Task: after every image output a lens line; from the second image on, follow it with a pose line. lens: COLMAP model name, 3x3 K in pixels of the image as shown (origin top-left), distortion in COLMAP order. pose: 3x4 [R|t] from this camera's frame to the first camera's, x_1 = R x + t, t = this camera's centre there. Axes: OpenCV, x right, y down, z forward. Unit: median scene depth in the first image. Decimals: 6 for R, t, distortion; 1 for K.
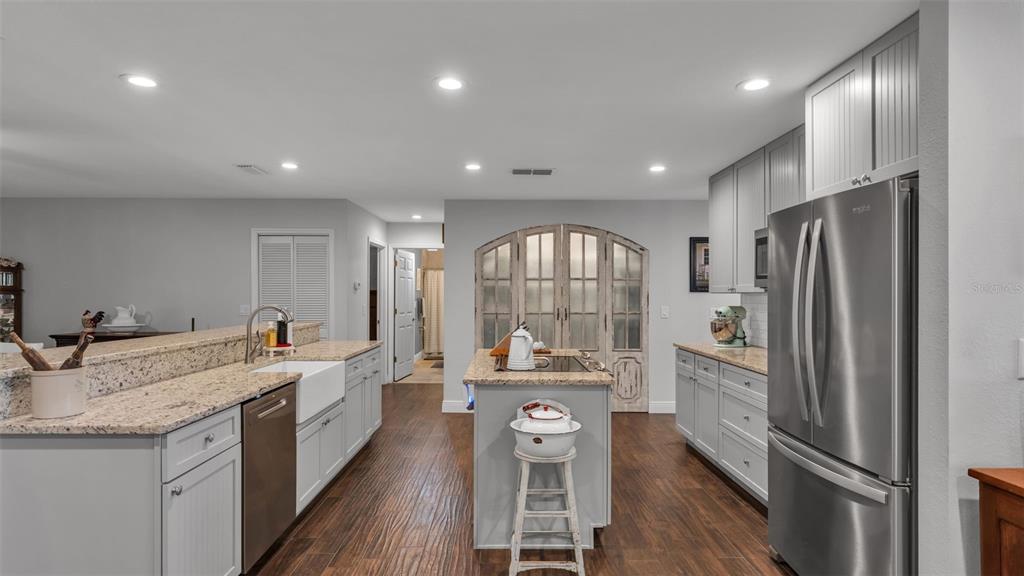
lens RADIAL K [[534.5, 0, 511.4], [0, 534.5, 293.9], [0, 0, 1]] dist [0.001043, 0.000259]
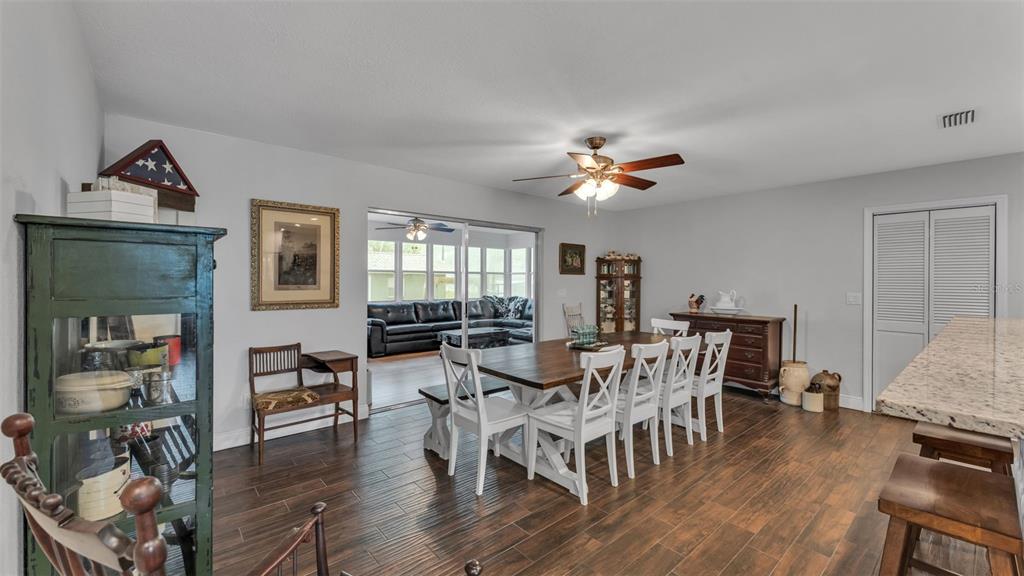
lens RADIAL K [[410.0, 0, 511.5], [0, 410.0, 282.8], [0, 0, 1]] dist [-0.000433, -0.000039]
pose [[0.646569, 0.007410, -0.762819, -0.339449], [-0.005477, 0.999972, 0.005071, 0.003275], [0.762836, 0.000899, 0.646592, 0.096114]]
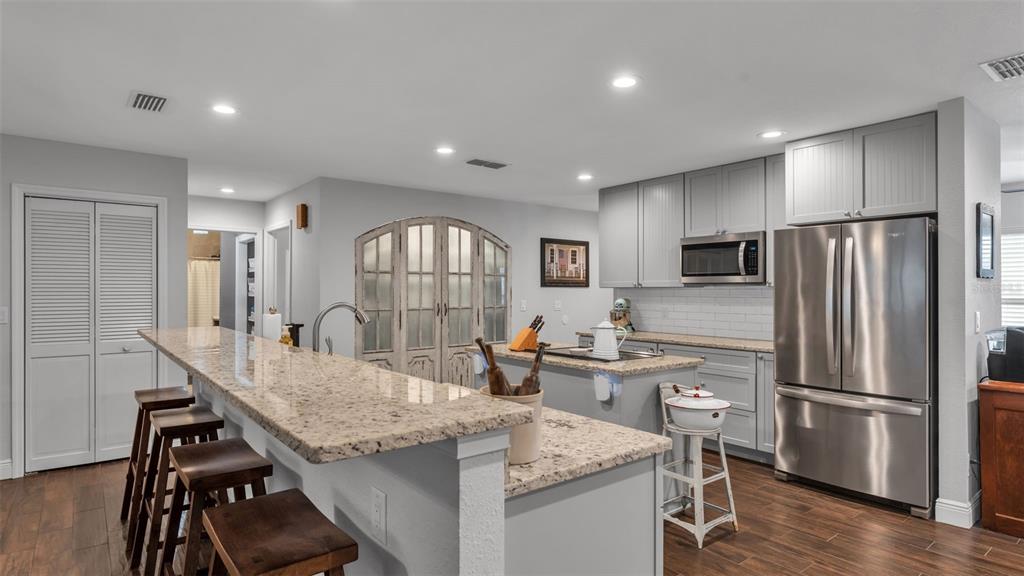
lens RADIAL K [[548.4, 0, 512.0], [0, 548.4, 288.0], [0, 0, 1]] dist [0.000836, -0.000537]
pose [[0.790011, 0.001017, 0.613091, -0.414053], [0.000869, 0.999996, -0.002779, 0.001425], [-0.613091, 0.002728, 0.790007, 0.136229]]
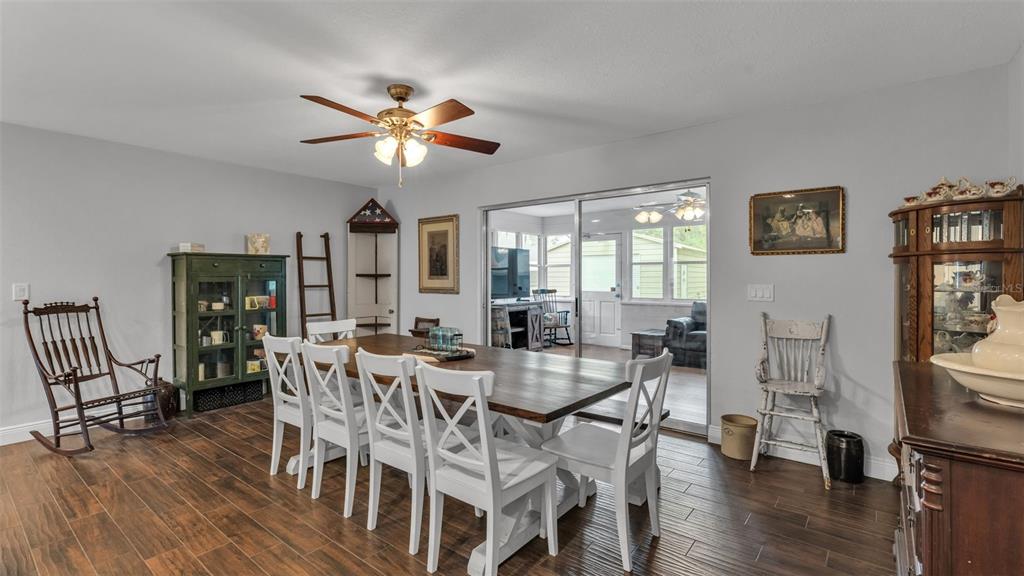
lens RADIAL K [[458.7, 0, 513.8], [0, 458.7, 279.7], [0, 0, 1]] dist [0.000524, -0.000046]
pose [[-0.626798, 0.004126, -0.779171, -0.379860], [0.000085, 0.999986, 0.005226, 0.013632], [0.779182, 0.003209, -0.626790, 0.896802]]
